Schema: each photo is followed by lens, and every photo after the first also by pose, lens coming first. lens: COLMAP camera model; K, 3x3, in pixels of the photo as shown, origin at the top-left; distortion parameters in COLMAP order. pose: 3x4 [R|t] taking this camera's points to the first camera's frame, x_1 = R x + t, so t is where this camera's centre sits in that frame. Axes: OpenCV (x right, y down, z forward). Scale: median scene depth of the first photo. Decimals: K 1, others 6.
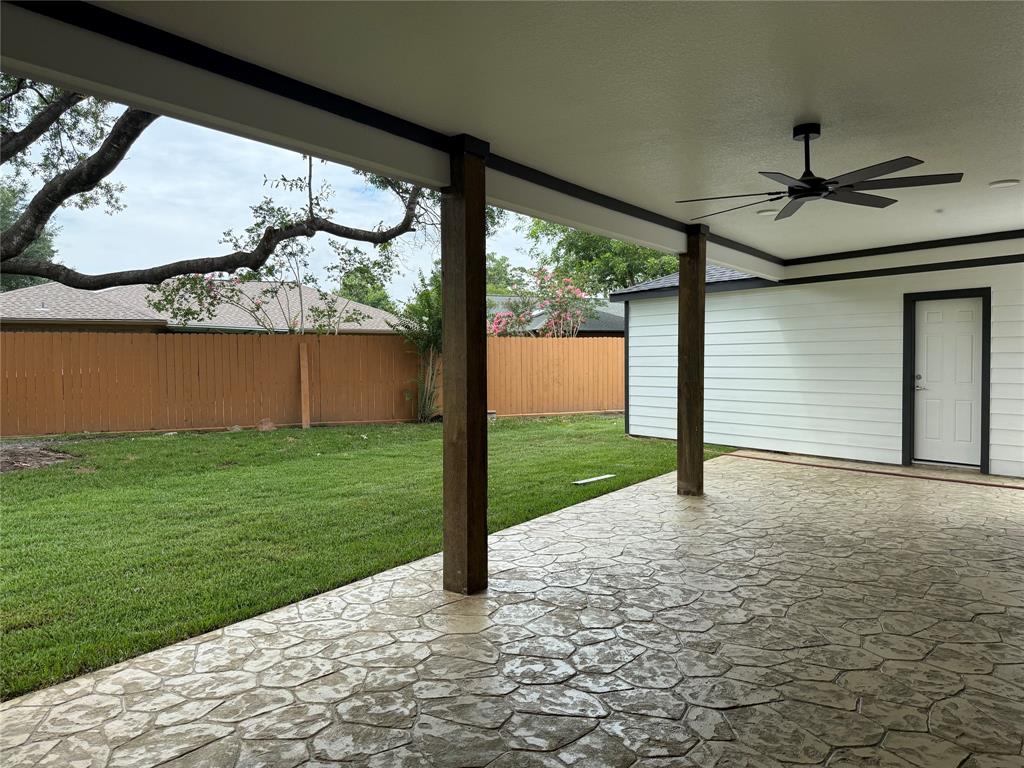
lens RADIAL K [[711.8, 0, 511.9], [0, 711.8, 379.7], [0, 0, 1]] dist [0.014020, -0.010658]
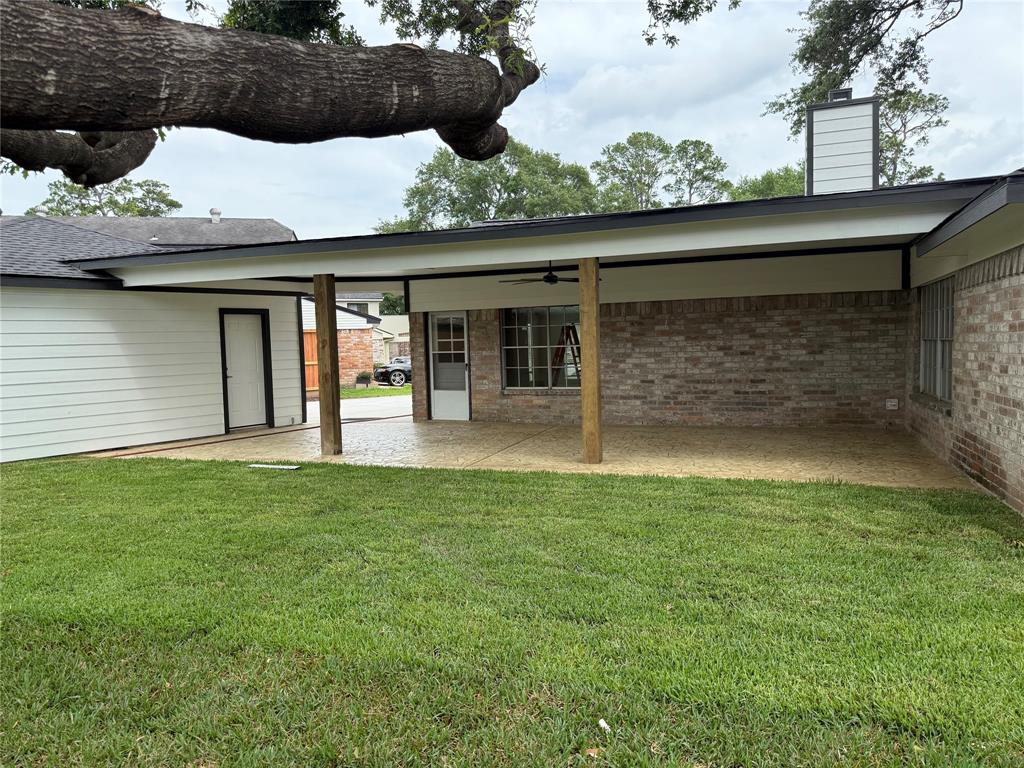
lens RADIAL K [[711.8, 0, 512.4], [0, 711.8, 383.2], [0, 0, 1]] dist [0.014020, -0.010658]
pose [[-0.298807, -0.052233, 0.952883, -0.915864], [0.046908, 0.996490, 0.069333, -0.045853], [-0.953160, 0.065415, -0.295308, 0.878493]]
